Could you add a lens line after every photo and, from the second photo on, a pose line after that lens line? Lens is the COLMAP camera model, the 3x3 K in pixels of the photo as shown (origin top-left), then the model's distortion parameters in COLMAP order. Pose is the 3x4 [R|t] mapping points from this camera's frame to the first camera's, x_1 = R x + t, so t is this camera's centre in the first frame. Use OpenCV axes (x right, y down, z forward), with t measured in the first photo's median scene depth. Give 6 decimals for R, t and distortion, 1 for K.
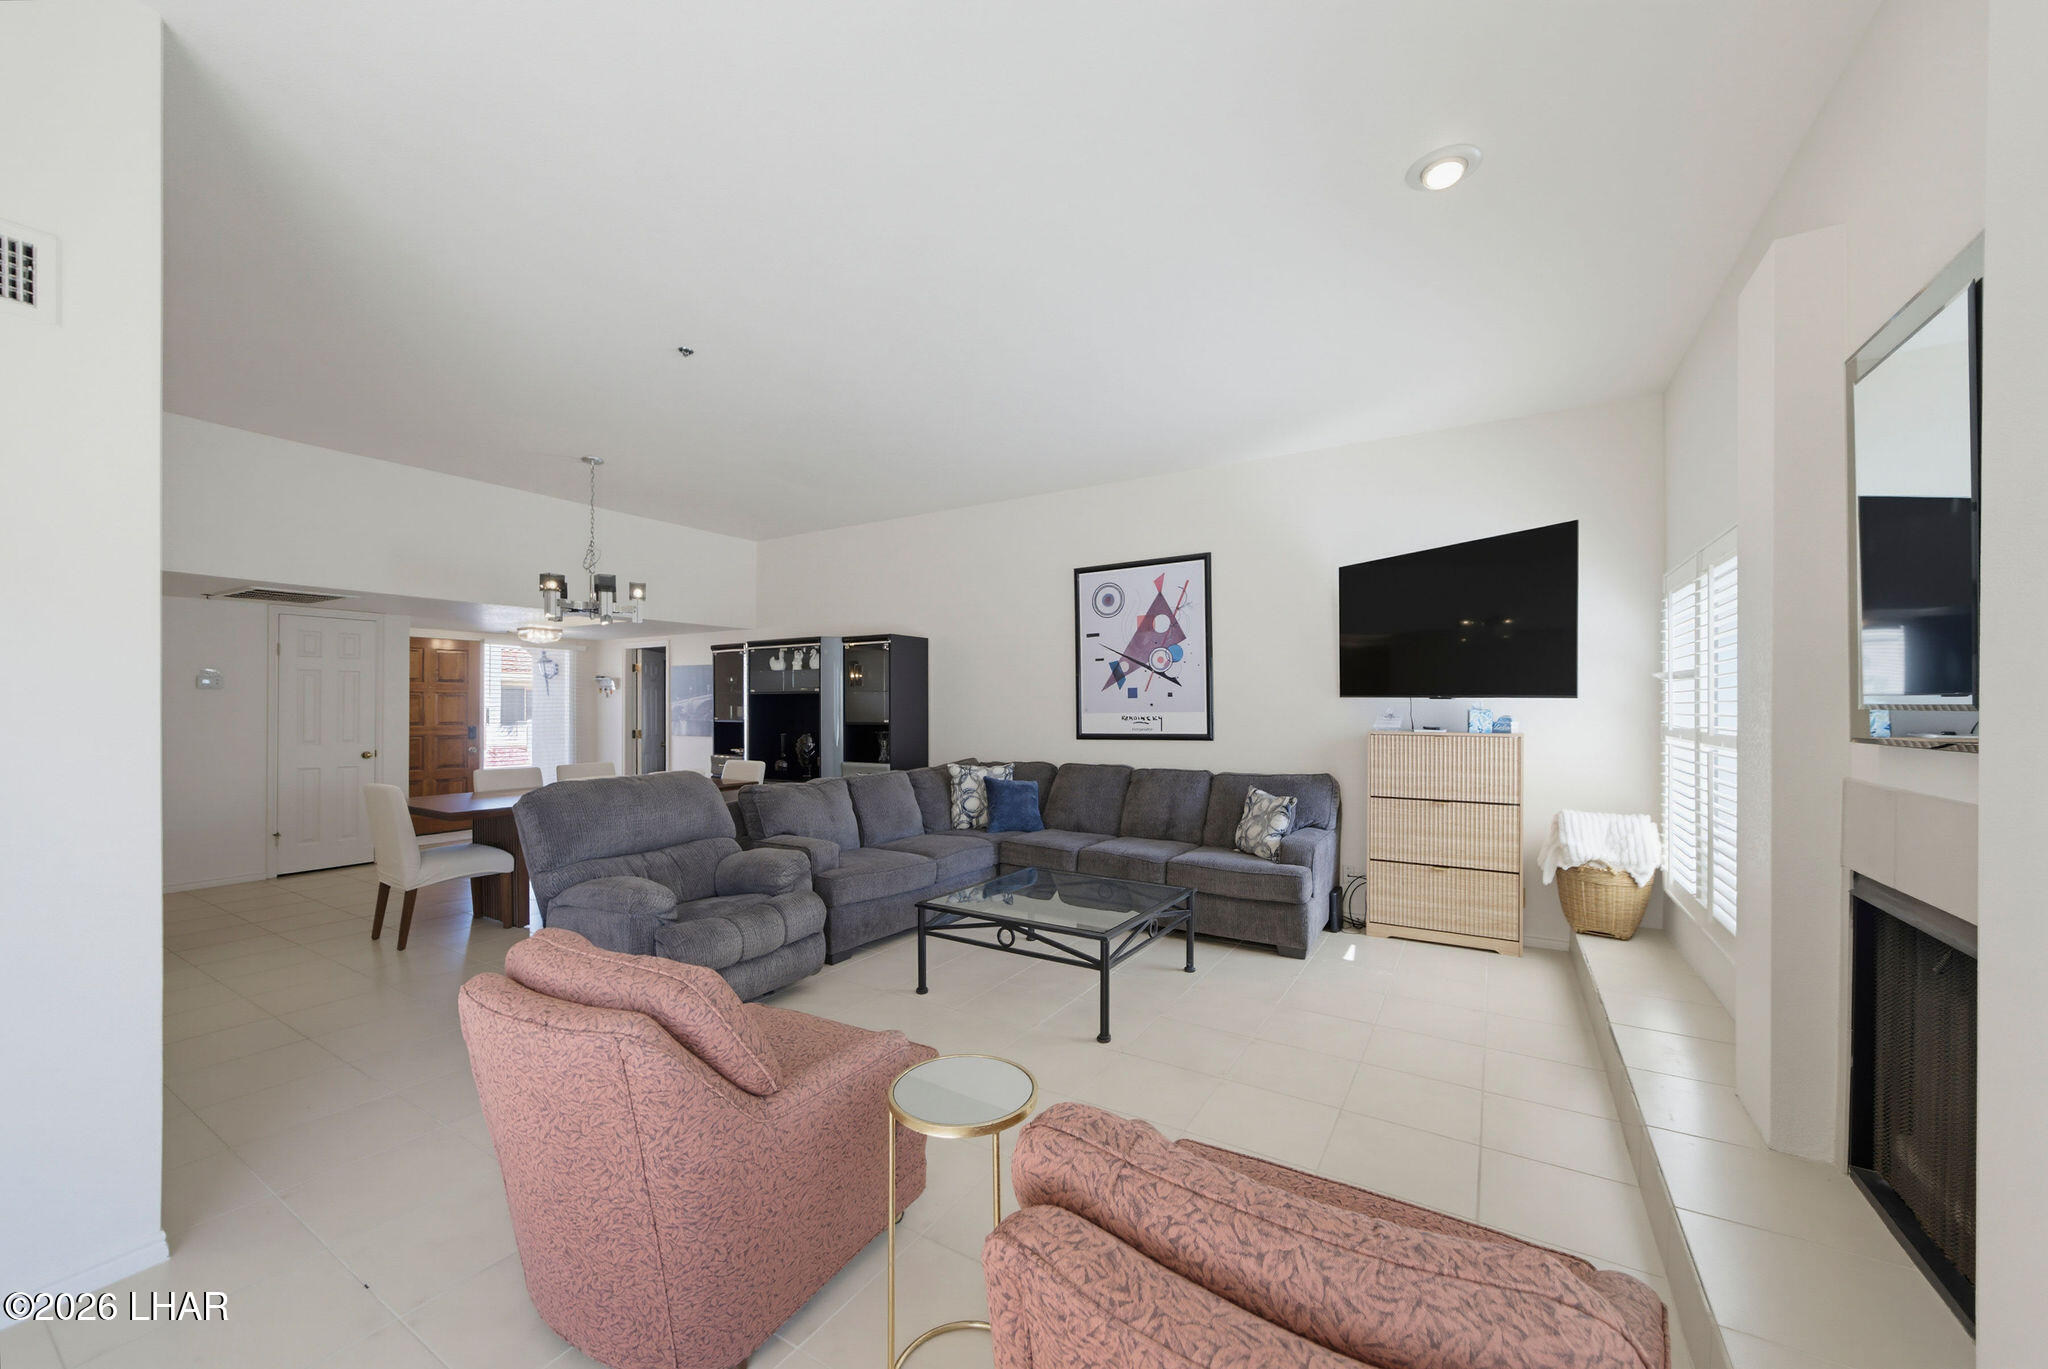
lens RADIAL K [[762.2, 0, 1021.7], [0, 762.2, 697.4], [0, 0, 1]] dist [-0.000407, 0.000027]
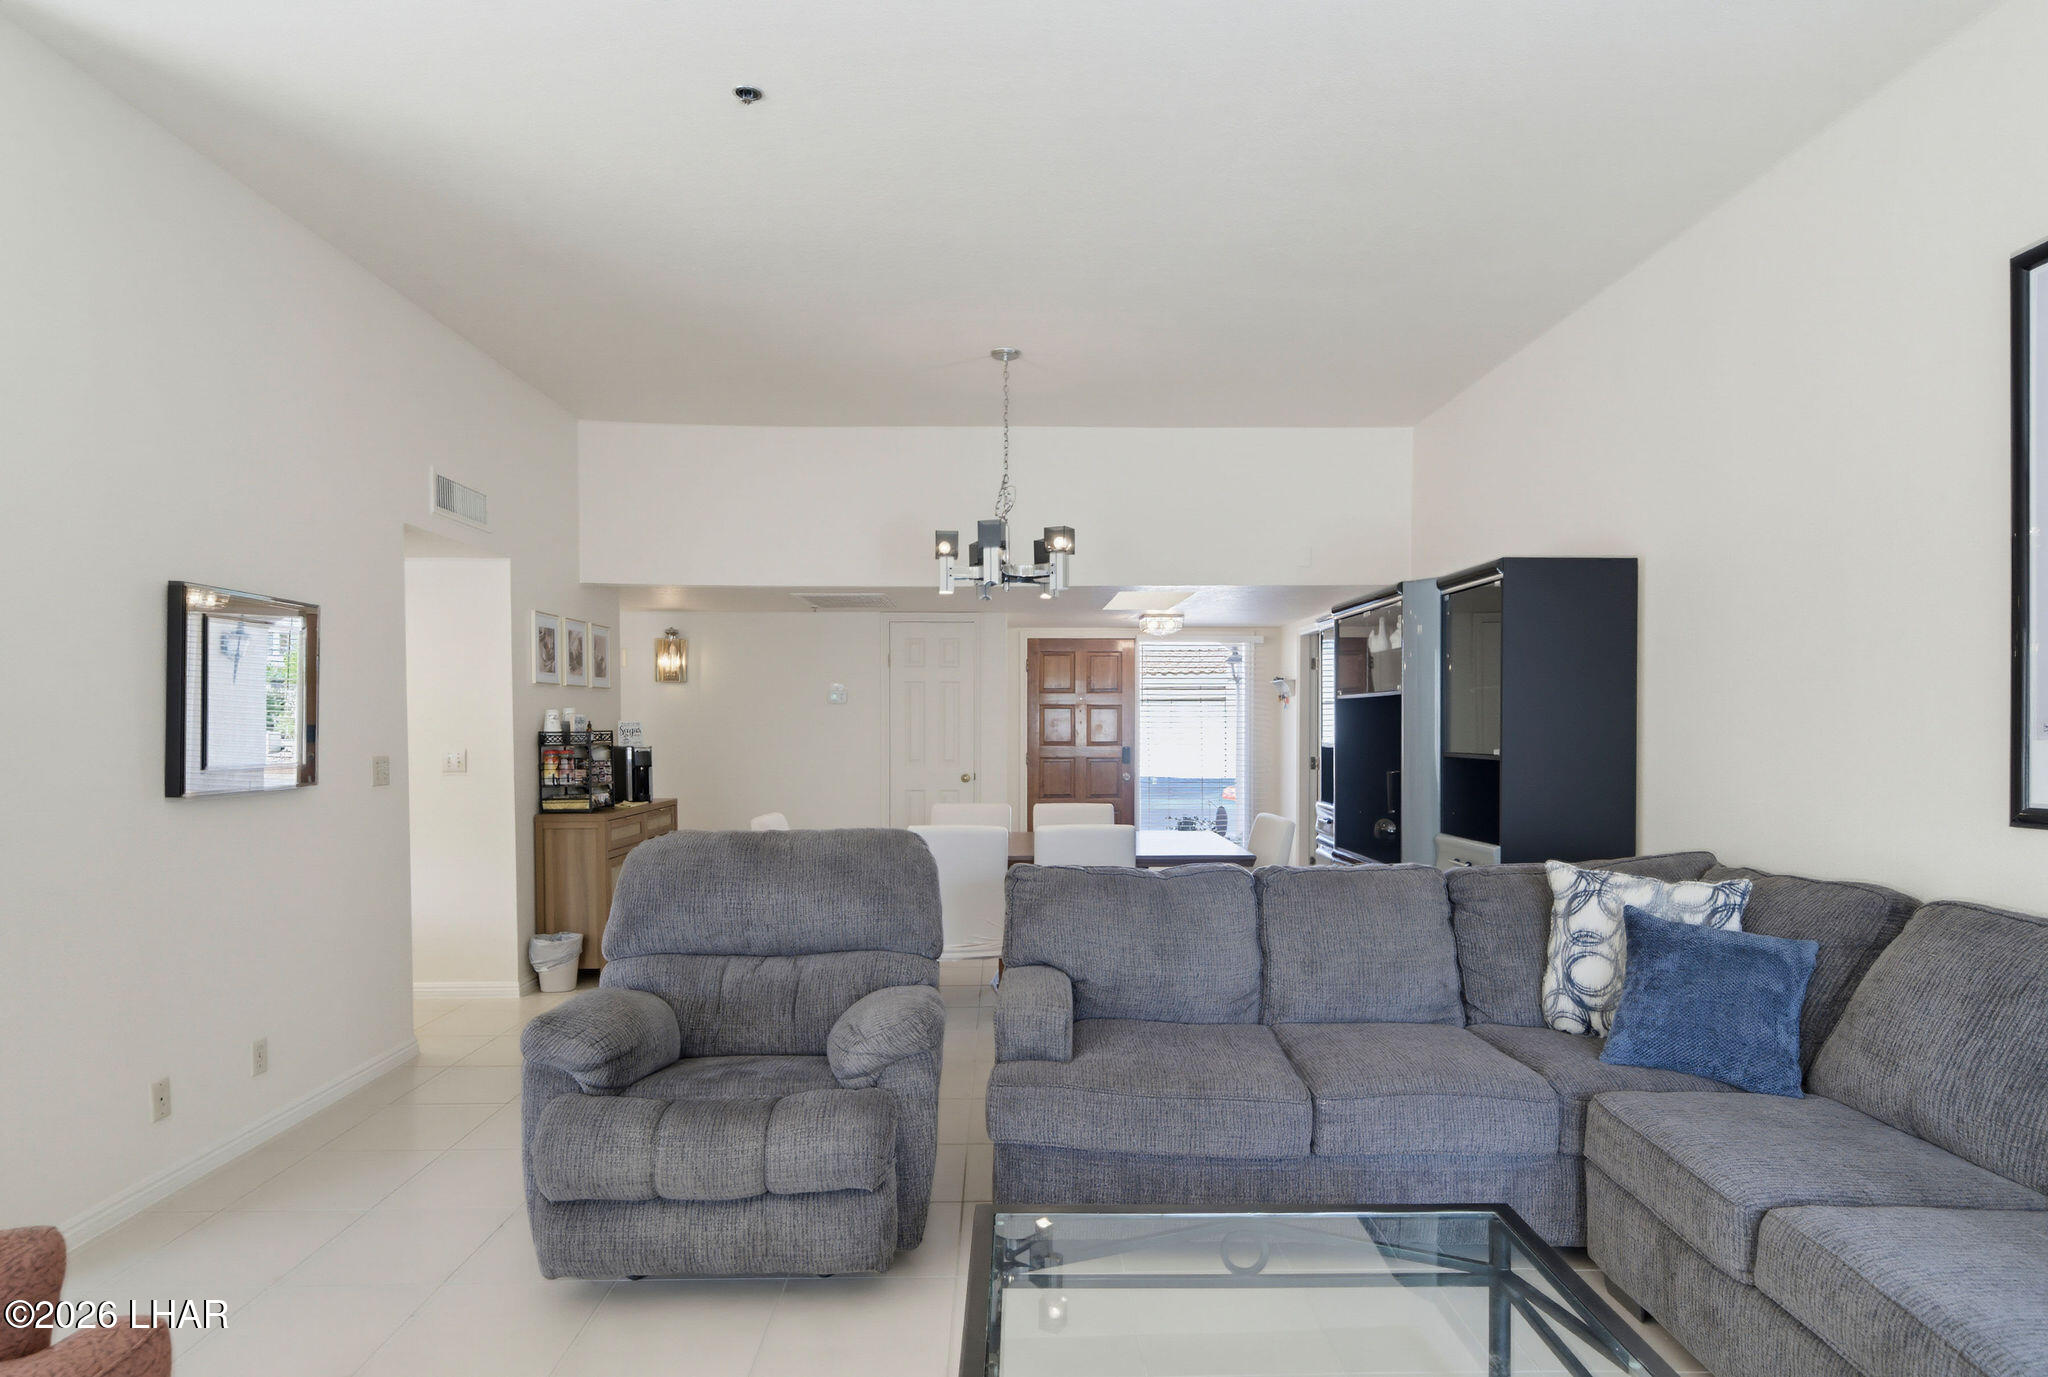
lens RADIAL K [[1078.0, 0, 1023.1], [0, 1078.0, 734.0], [0, 0, 1]] dist [0.016077, 0.000474]
pose [[0.539825, 0.007788, -0.841741, 0.236302], [0.010510, 0.999817, 0.015991, 0.007967], [0.841712, -0.017479, 0.539644, 0.463383]]
